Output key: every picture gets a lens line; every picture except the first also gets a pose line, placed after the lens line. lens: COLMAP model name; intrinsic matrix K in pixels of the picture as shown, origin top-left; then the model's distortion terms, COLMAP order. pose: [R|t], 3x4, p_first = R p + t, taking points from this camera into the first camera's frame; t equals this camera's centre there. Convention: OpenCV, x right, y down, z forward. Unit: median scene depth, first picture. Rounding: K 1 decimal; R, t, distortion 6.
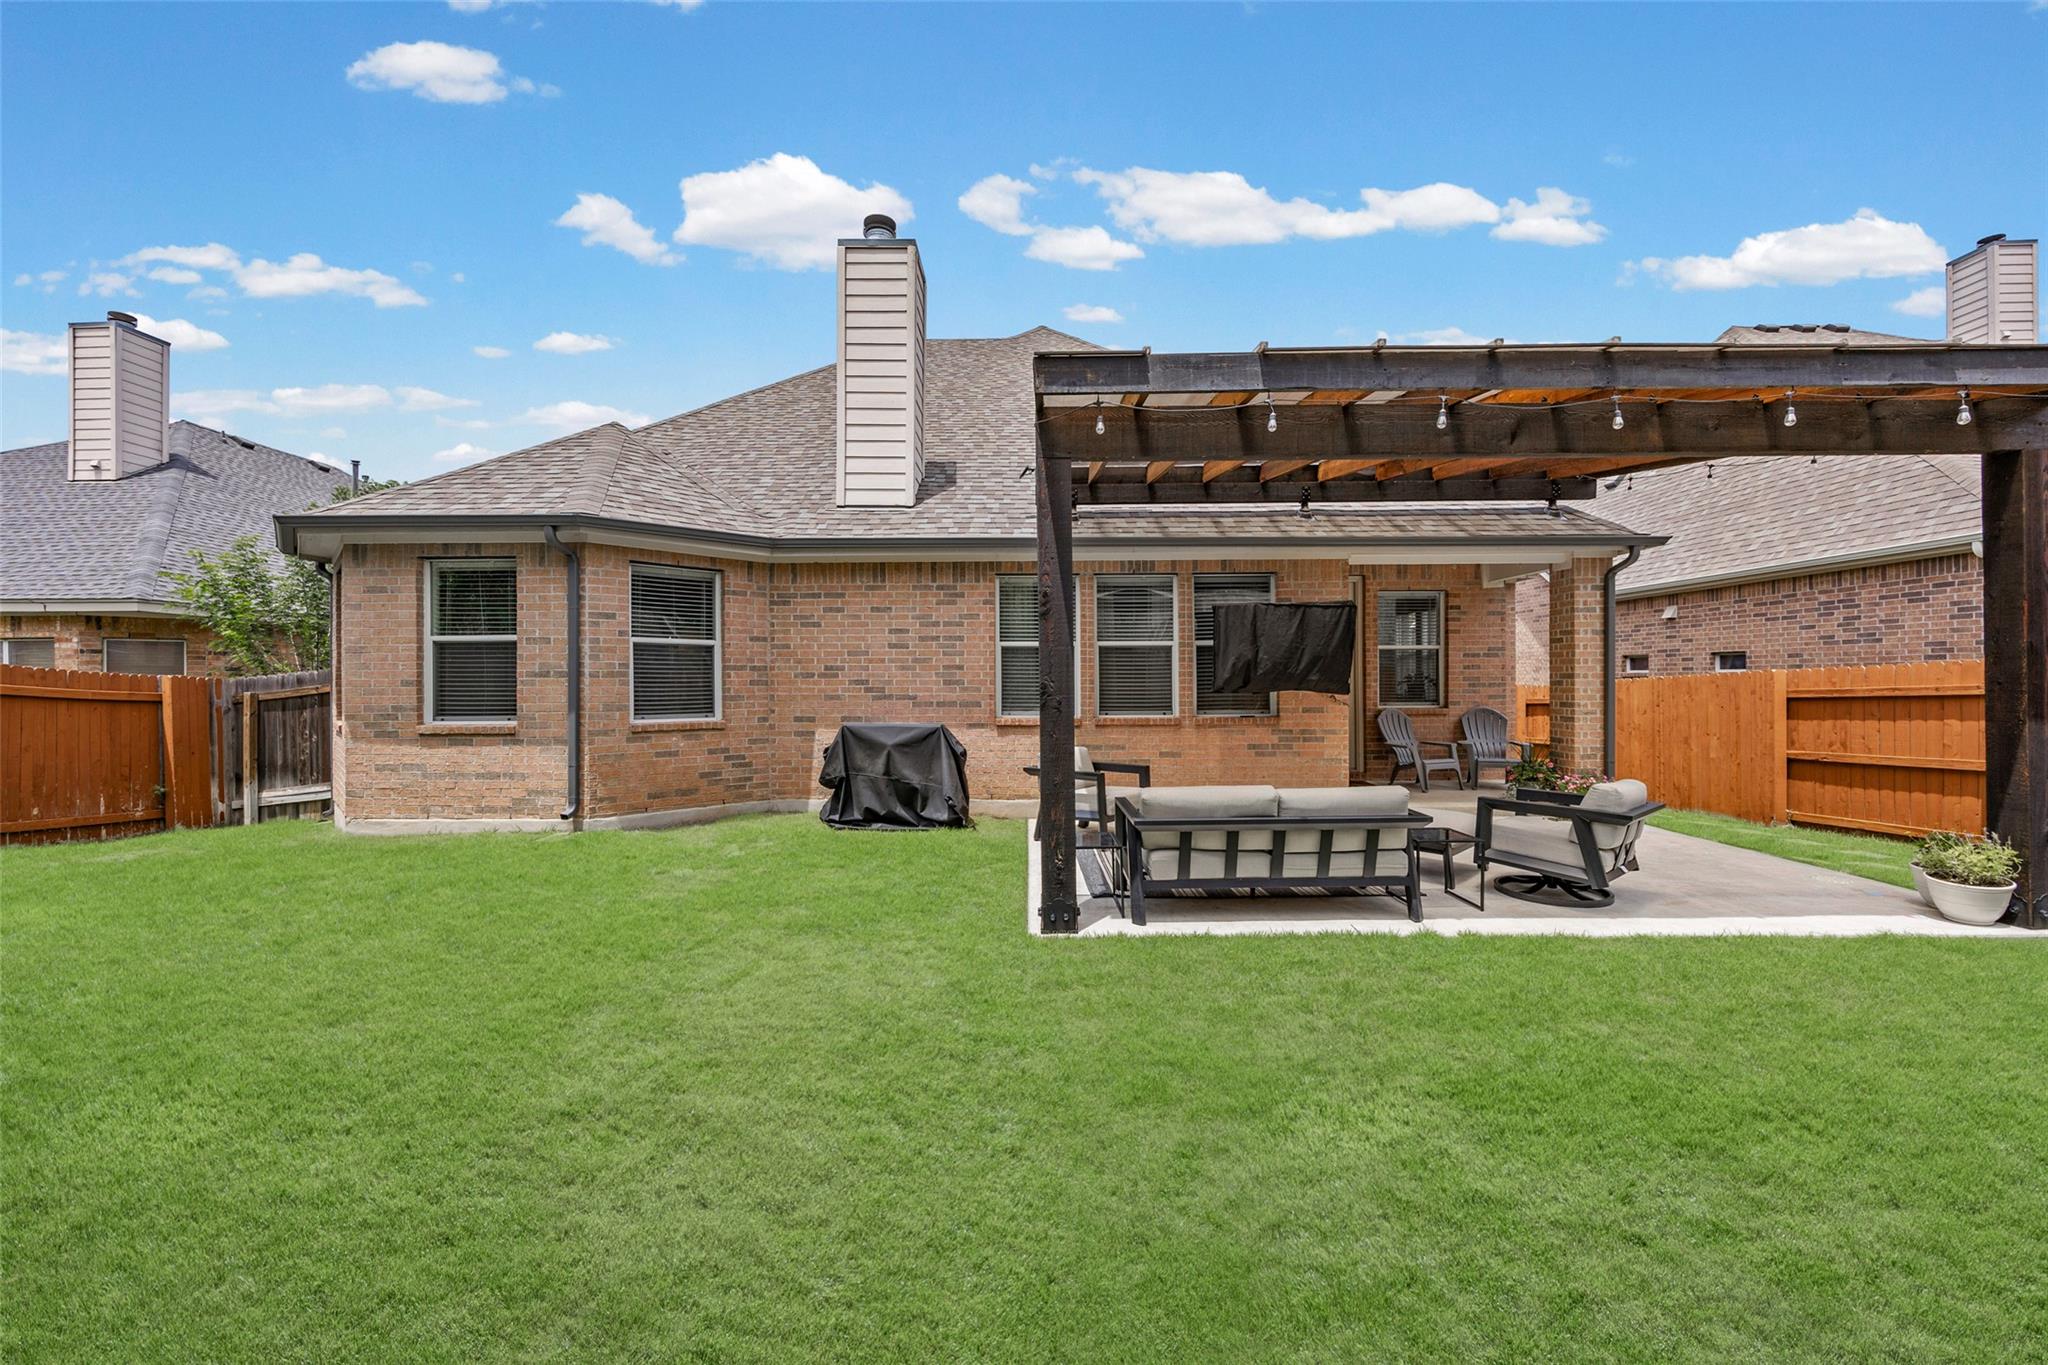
lens RADIAL K [[785.1, 0, 1023.1], [0, 785.1, 750.0], [0, 0, 1]] dist [-0.000352, 0.000191]
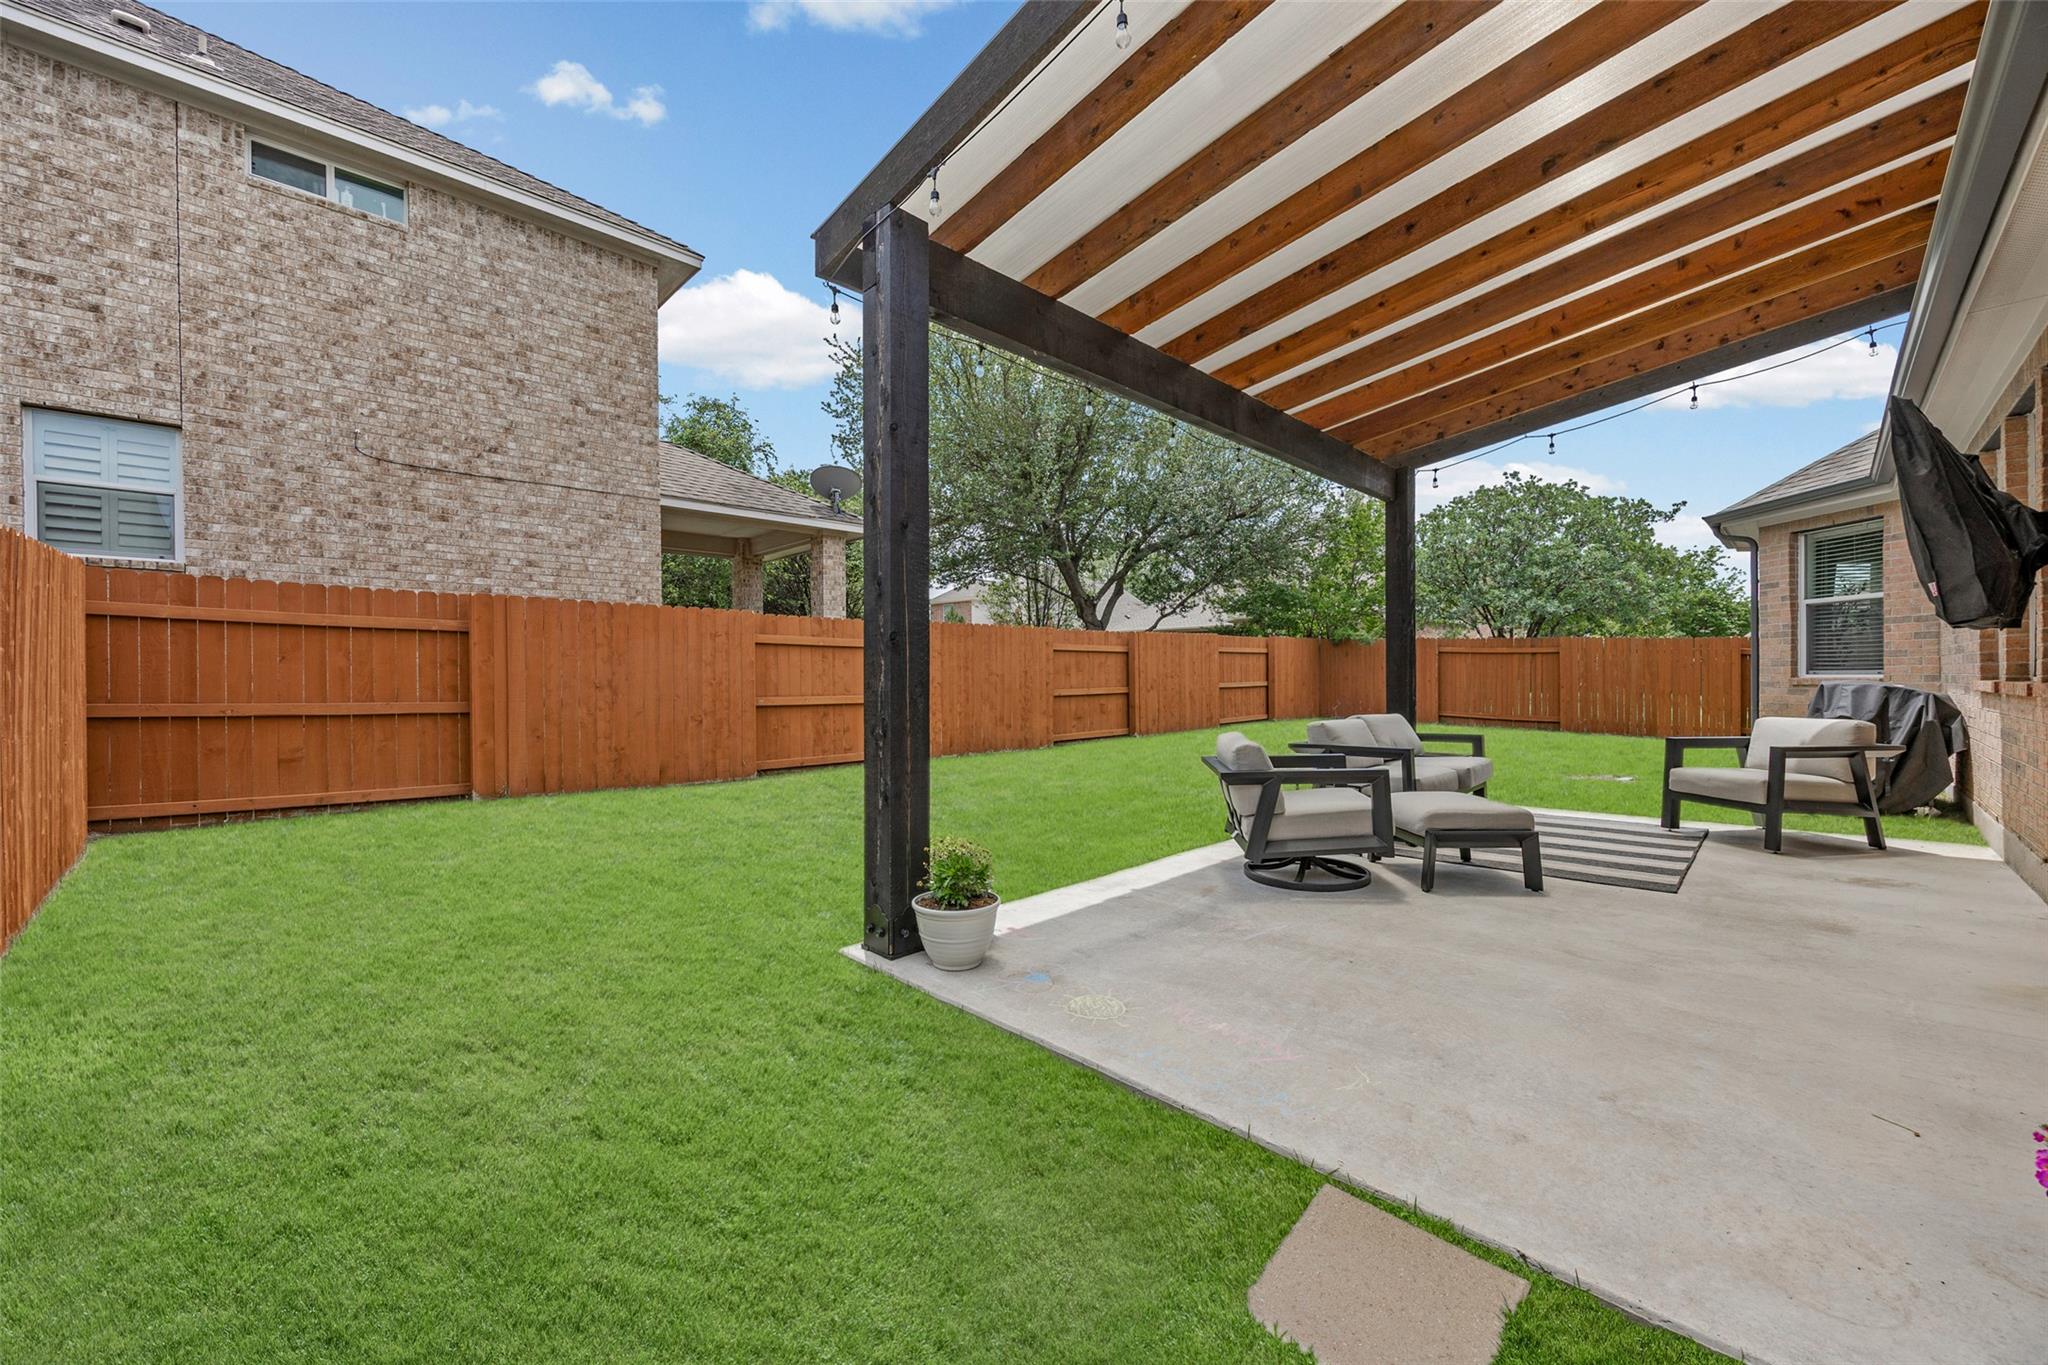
lens RADIAL K [[785.1, 0, 1024.1], [0, 785.1, 680.6], [0, 0, 1]] dist [-0.000352, 0.000191]
pose [[0.999996, -0.001223, -0.002493, 1.656572], [0.001222, 0.999999, -0.000629, -0.000375], [0.002493, 0.000626, 0.999997, -0.000510]]
